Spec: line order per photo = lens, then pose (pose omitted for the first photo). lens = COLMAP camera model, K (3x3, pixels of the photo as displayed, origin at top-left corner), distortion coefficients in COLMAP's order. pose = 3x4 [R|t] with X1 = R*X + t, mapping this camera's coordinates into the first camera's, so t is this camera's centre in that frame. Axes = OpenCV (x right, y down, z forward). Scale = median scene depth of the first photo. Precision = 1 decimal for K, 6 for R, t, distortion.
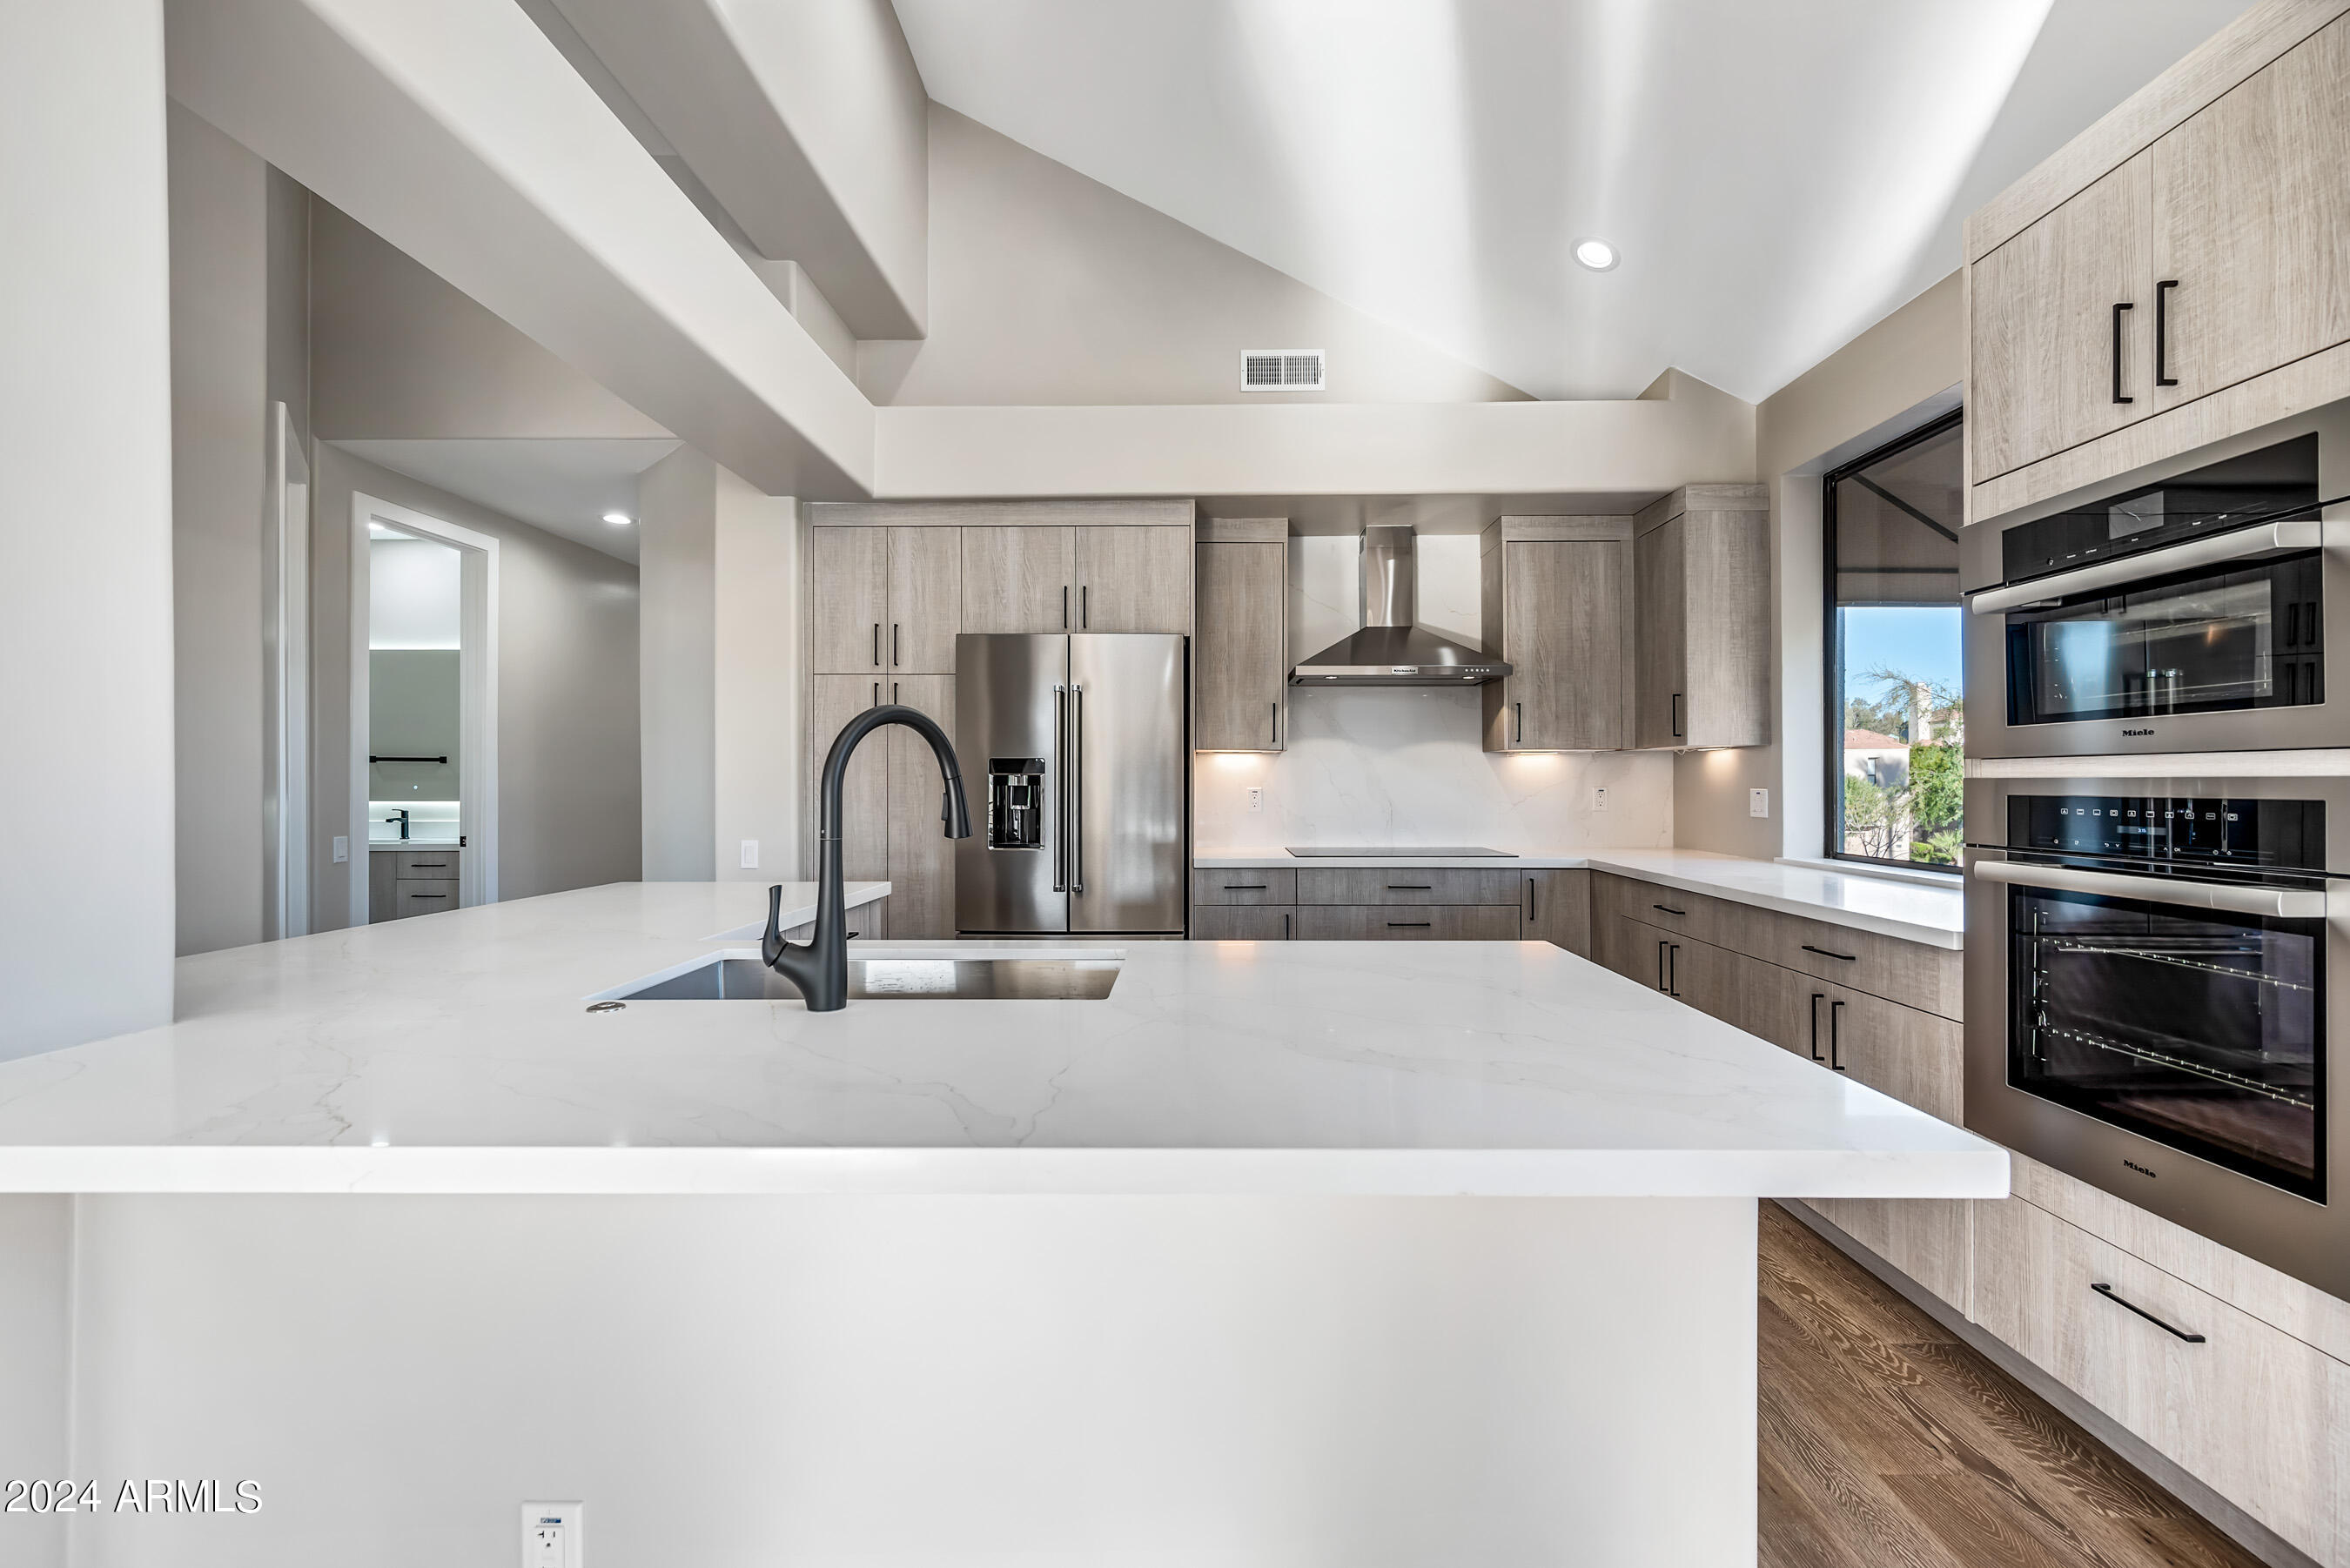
lens RADIAL K [[947.8, 0, 1187.7], [0, 947.8, 783.7], [0, 0, 1]] dist [-0.002912, 0.000640]
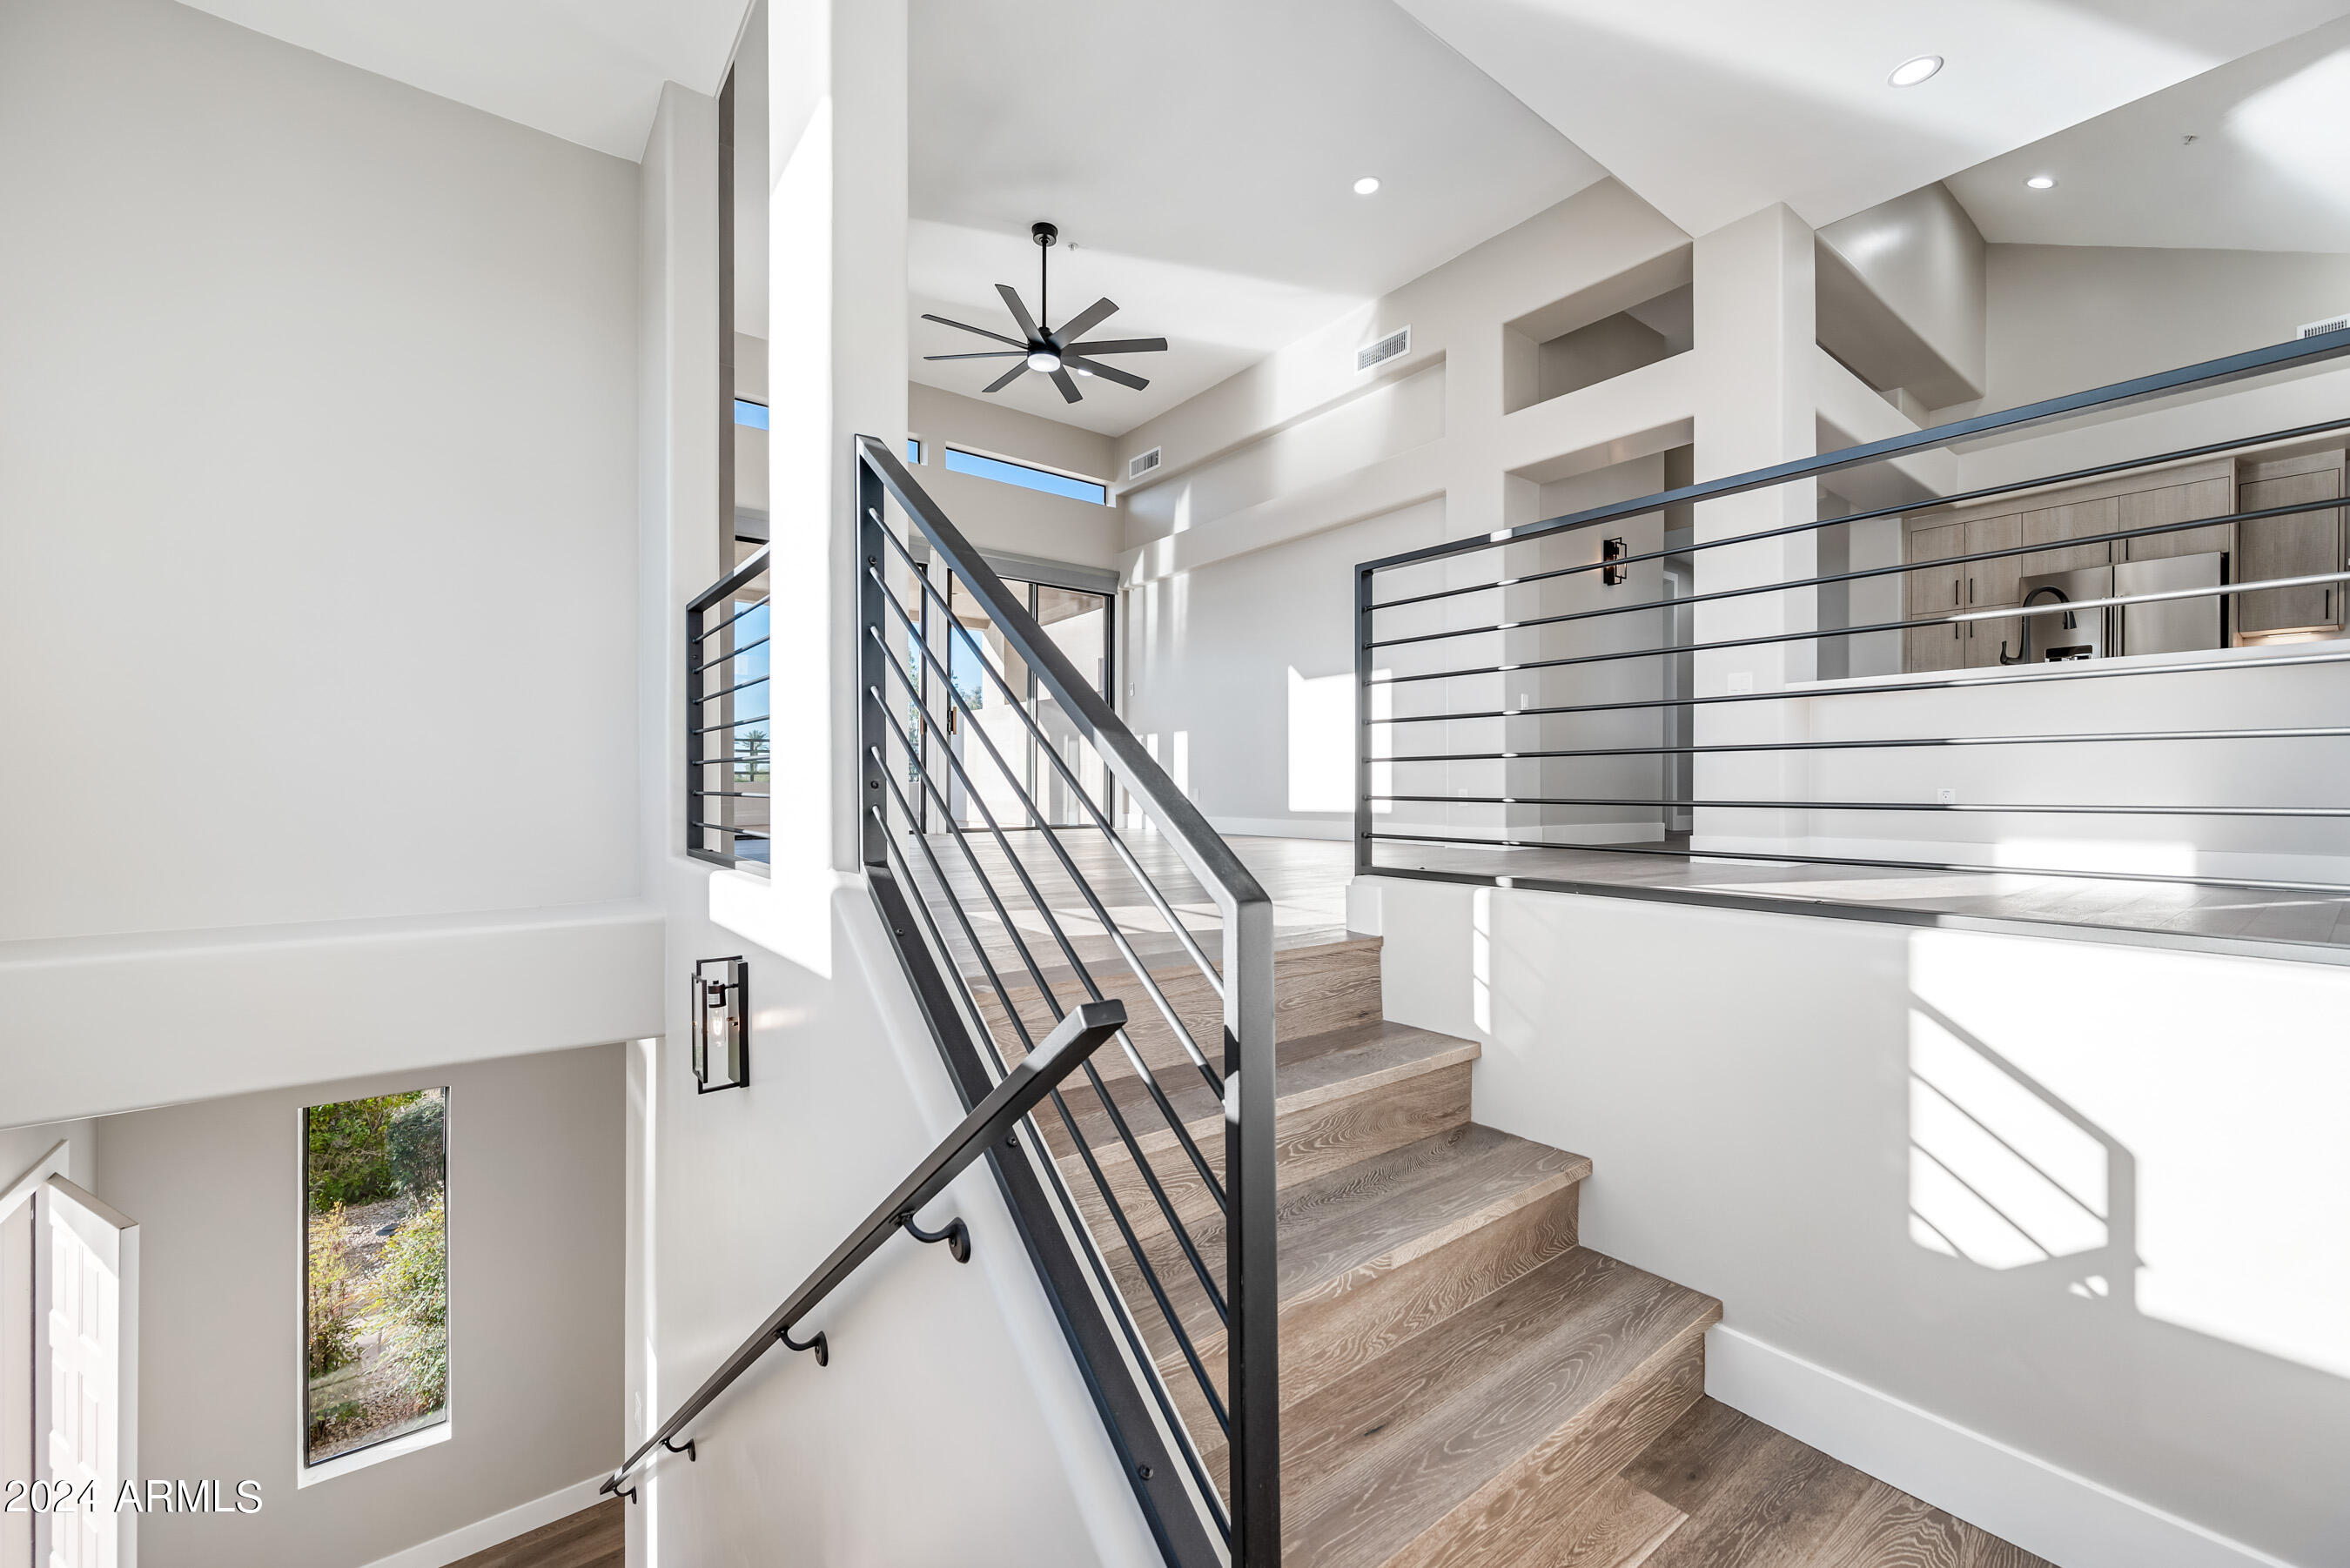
lens RADIAL K [[947.8, 0, 1165.1], [0, 947.8, 775.8], [0, 0, 1]] dist [-0.002912, 0.000640]
pose [[0.614424, -0.005160, -0.788959, 0.139330], [-0.002129, 0.999964, -0.008199, 0.200442], [0.788973, 0.006718, 0.614391, -1.158521]]
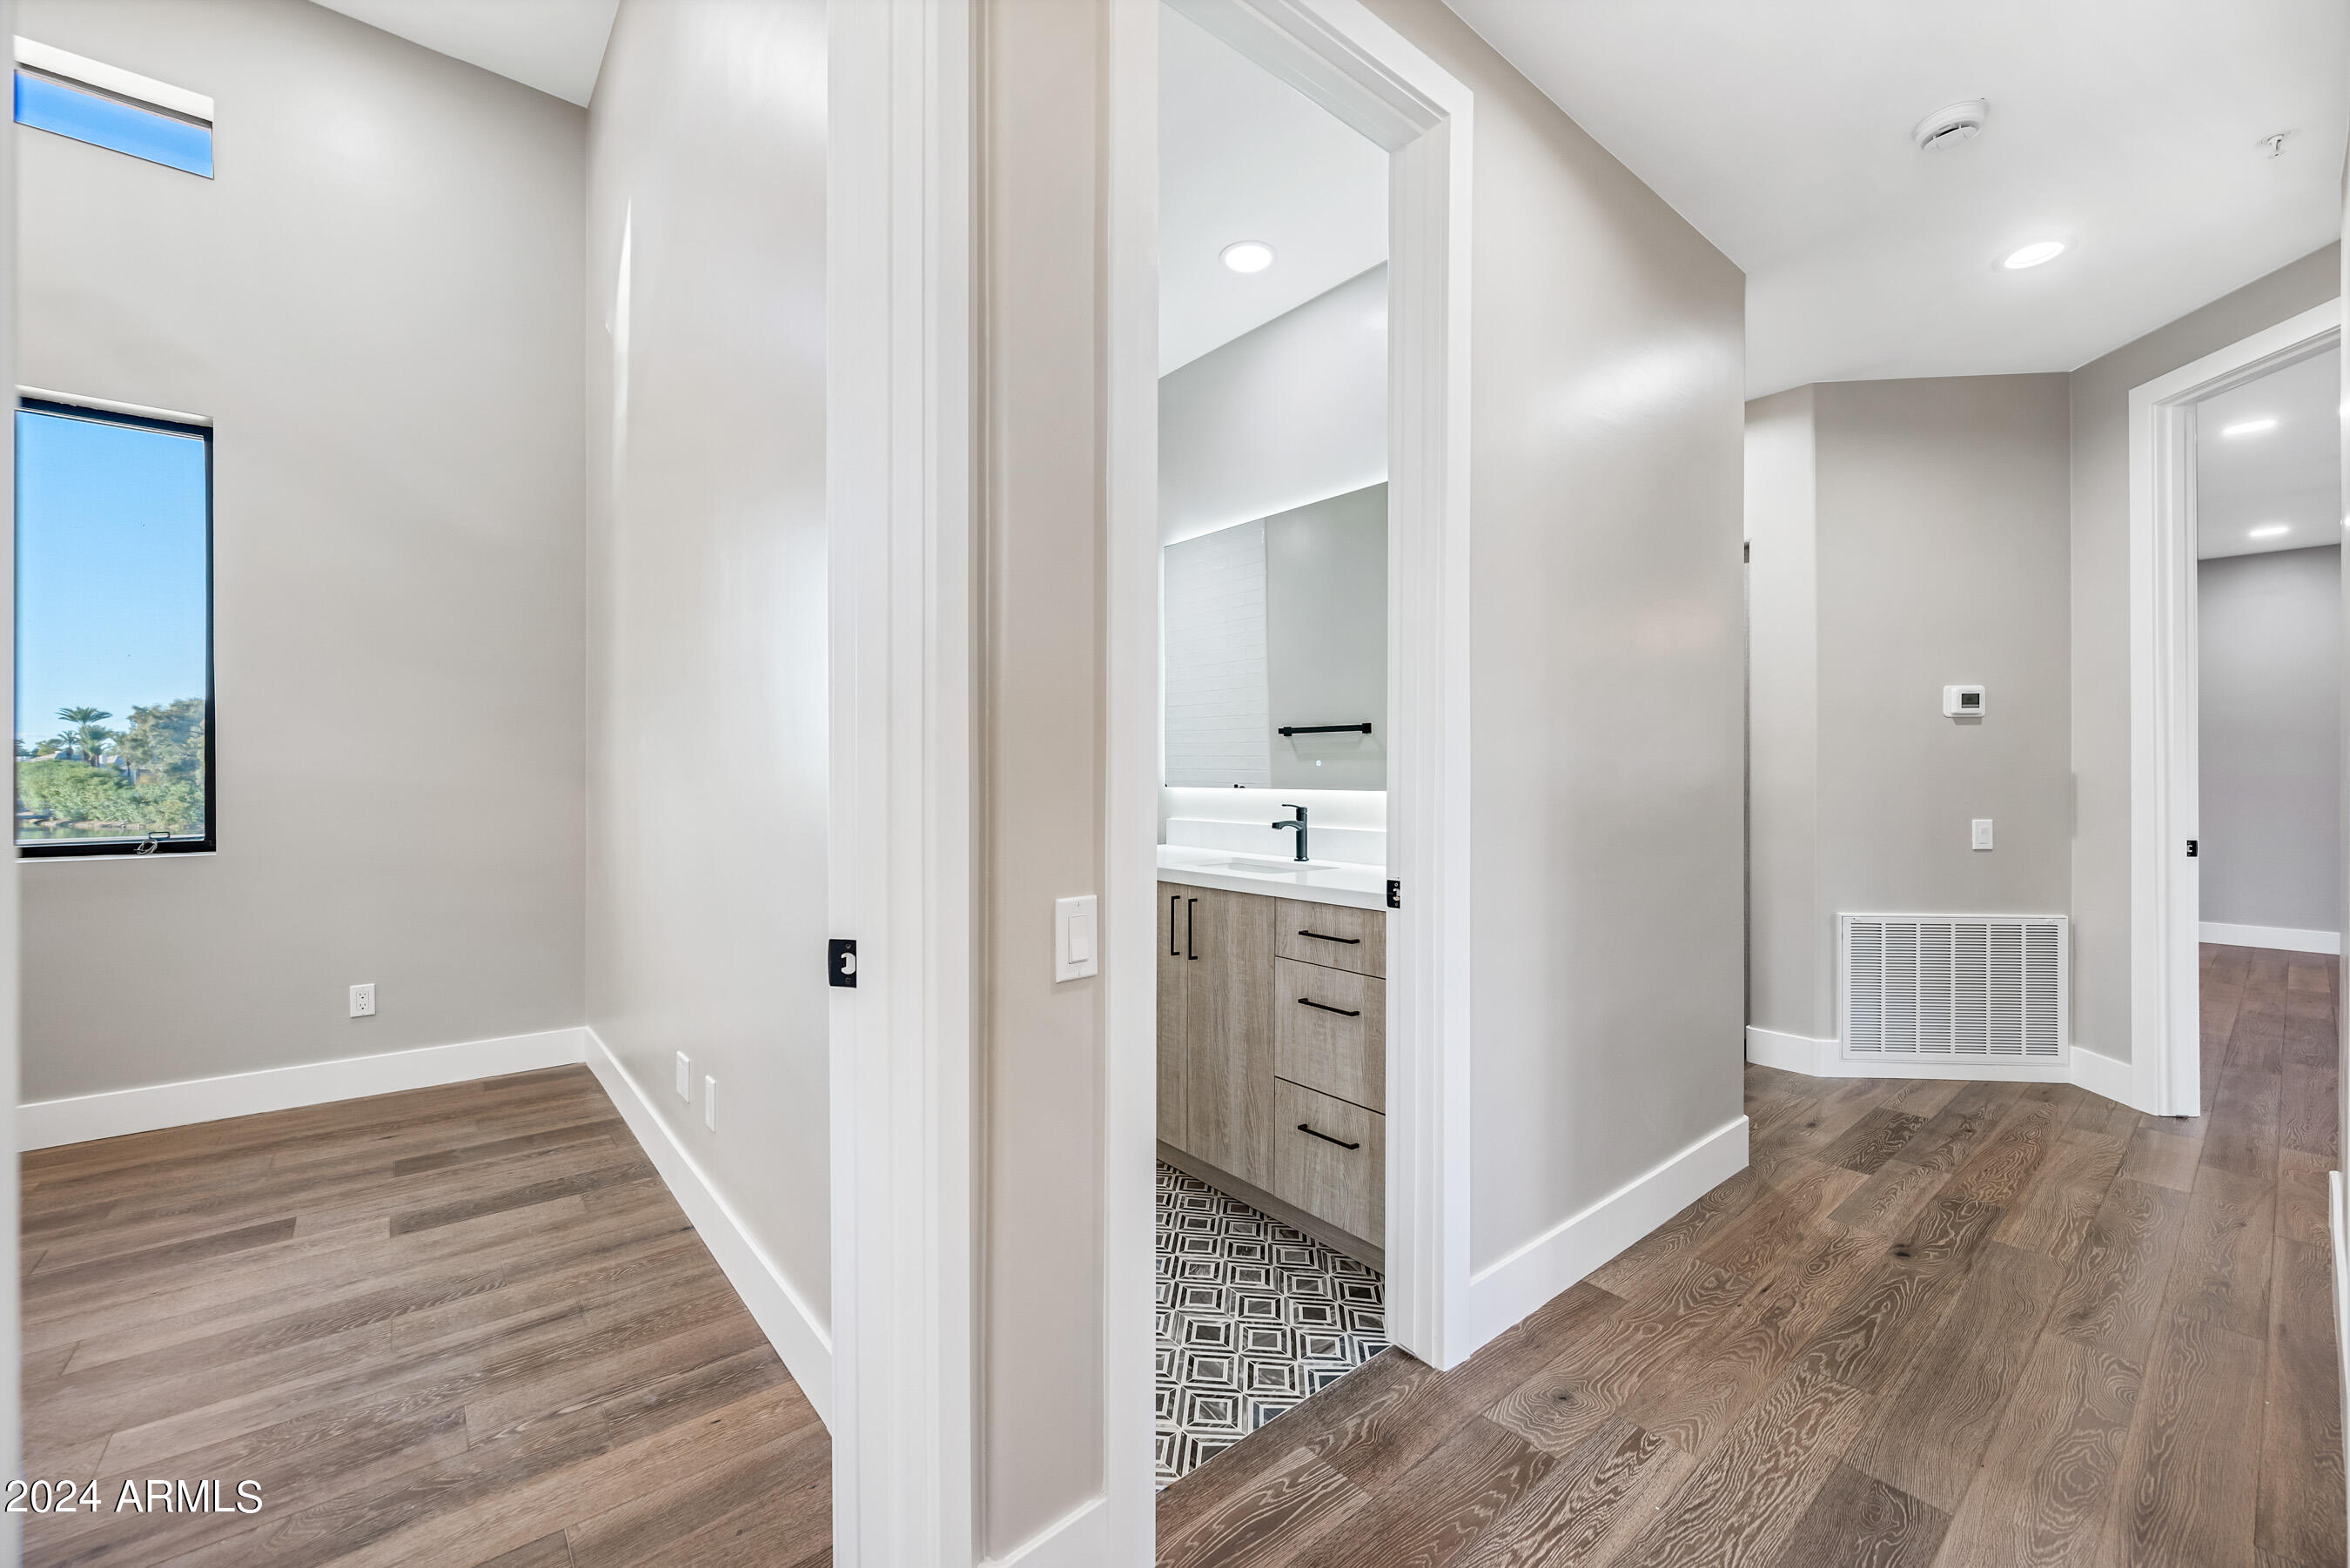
lens RADIAL K [[947.8, 0, 1170.5], [0, 947.8, 780.7], [0, 0, 1]] dist [-0.002912, 0.000640]
pose [[0.637525, 0.003957, -0.770419, -0.682145], [-0.001154, 0.999991, 0.004182, 0.016803], [0.770429, -0.001777, 0.637524, 0.886395]]
